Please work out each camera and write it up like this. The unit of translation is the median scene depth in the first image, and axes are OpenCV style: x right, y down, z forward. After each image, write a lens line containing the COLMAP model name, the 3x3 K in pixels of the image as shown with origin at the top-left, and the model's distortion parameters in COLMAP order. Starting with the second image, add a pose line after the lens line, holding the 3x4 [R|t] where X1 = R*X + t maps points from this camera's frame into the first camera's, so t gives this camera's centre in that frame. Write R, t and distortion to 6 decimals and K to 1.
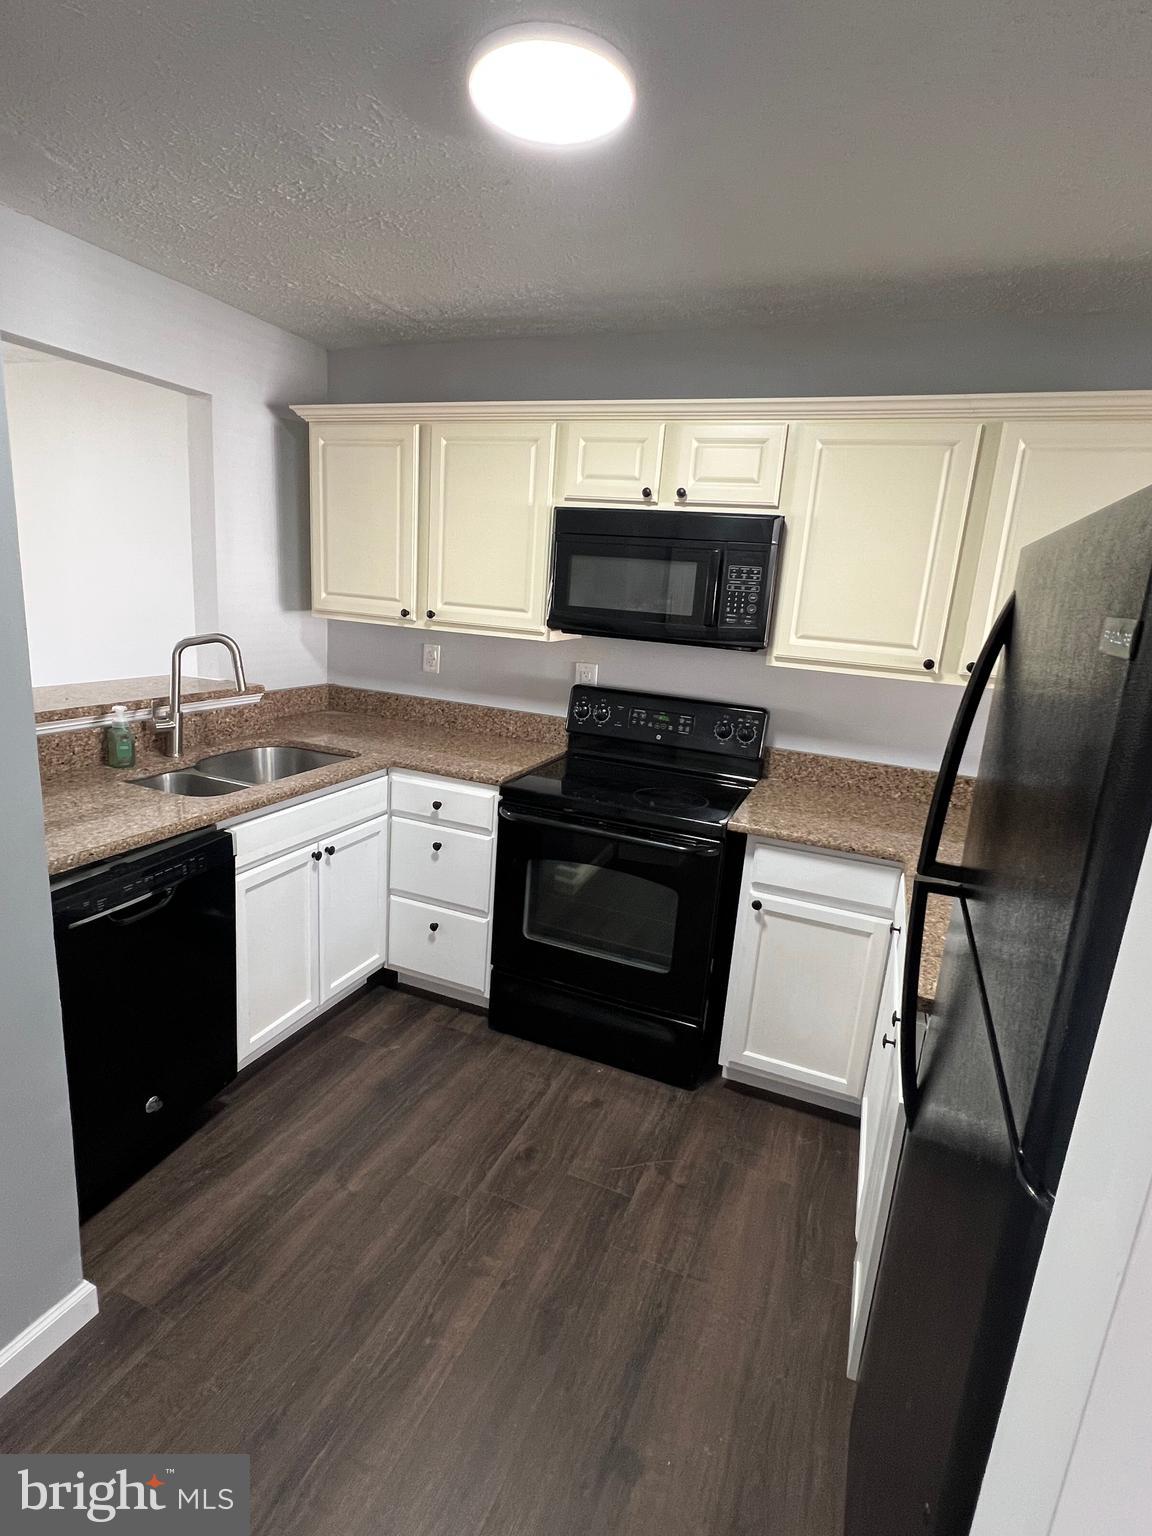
lens RADIAL K [[774.0, 0, 578.2], [0, 774.0, 766.4], [0, 0, 1]] dist [-0.002449, -0.000889]
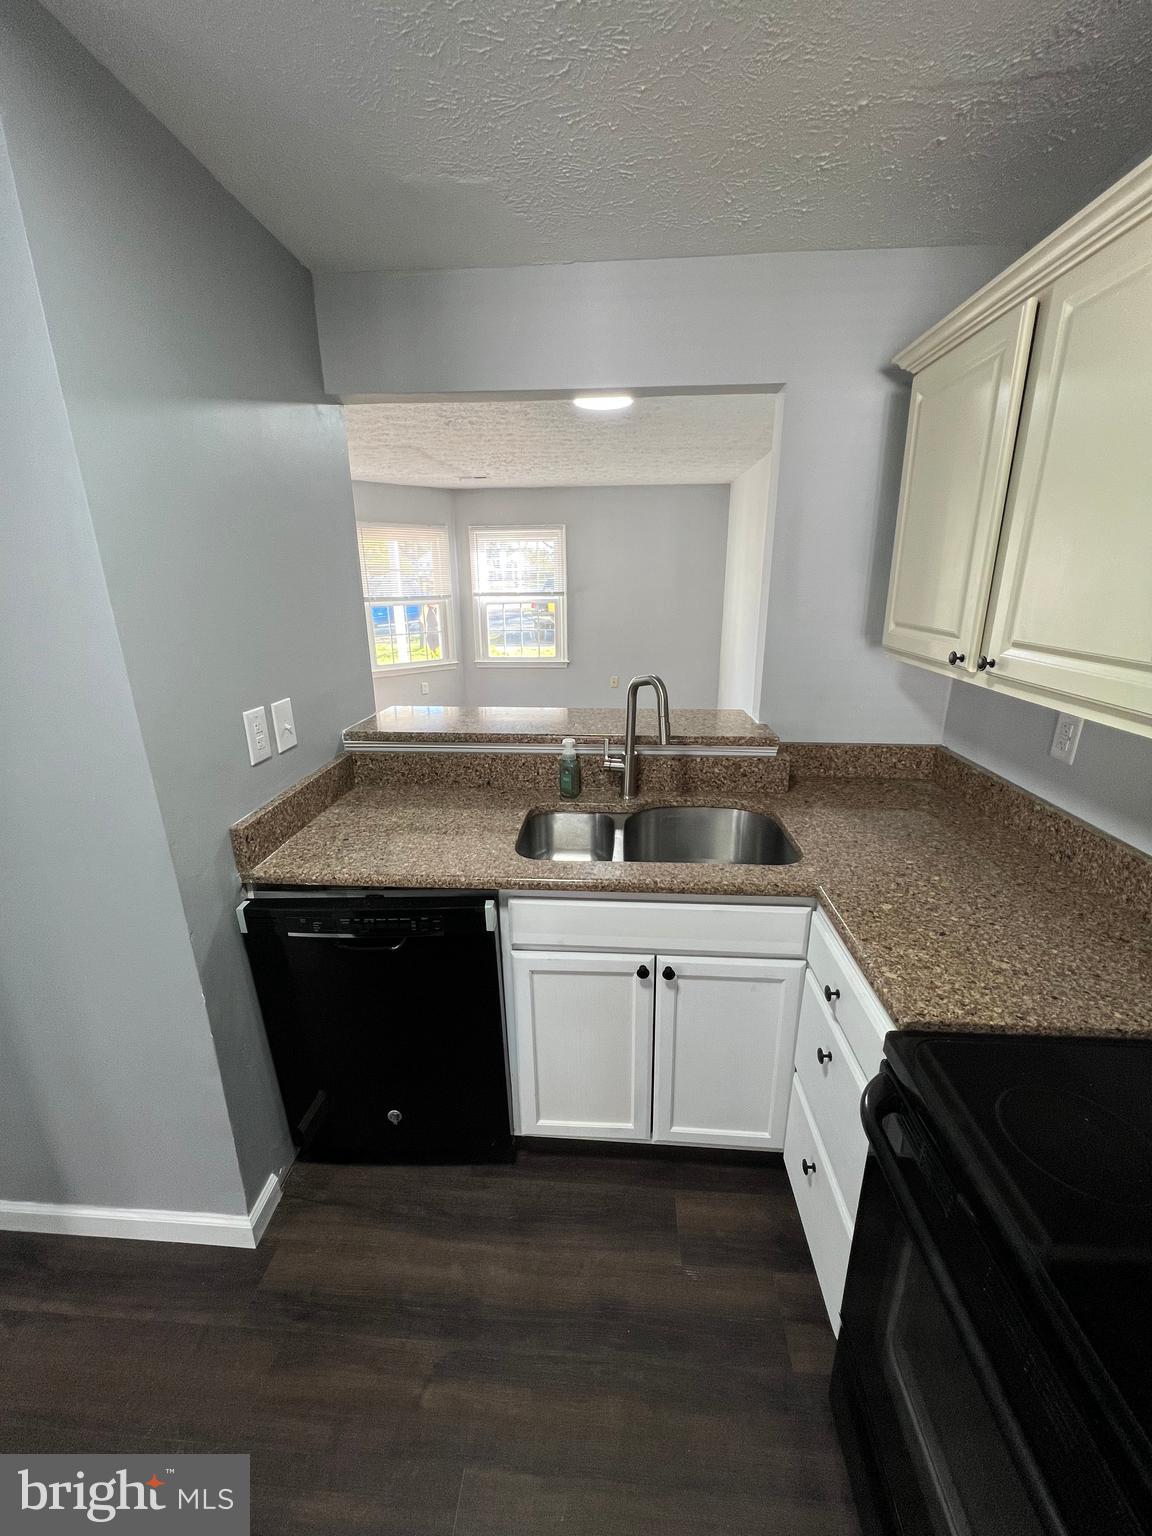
lens RADIAL K [[613.3, 0, 577.9], [0, 613.3, 763.4], [0, 0, 1]] dist [-0.002934, 0.000899]
pose [[0.310489, 0.208337, -0.927465, 0.153926], [-0.190071, 0.969590, 0.154169, -0.156887], [0.931380, 0.128417, 0.340646, 0.664895]]
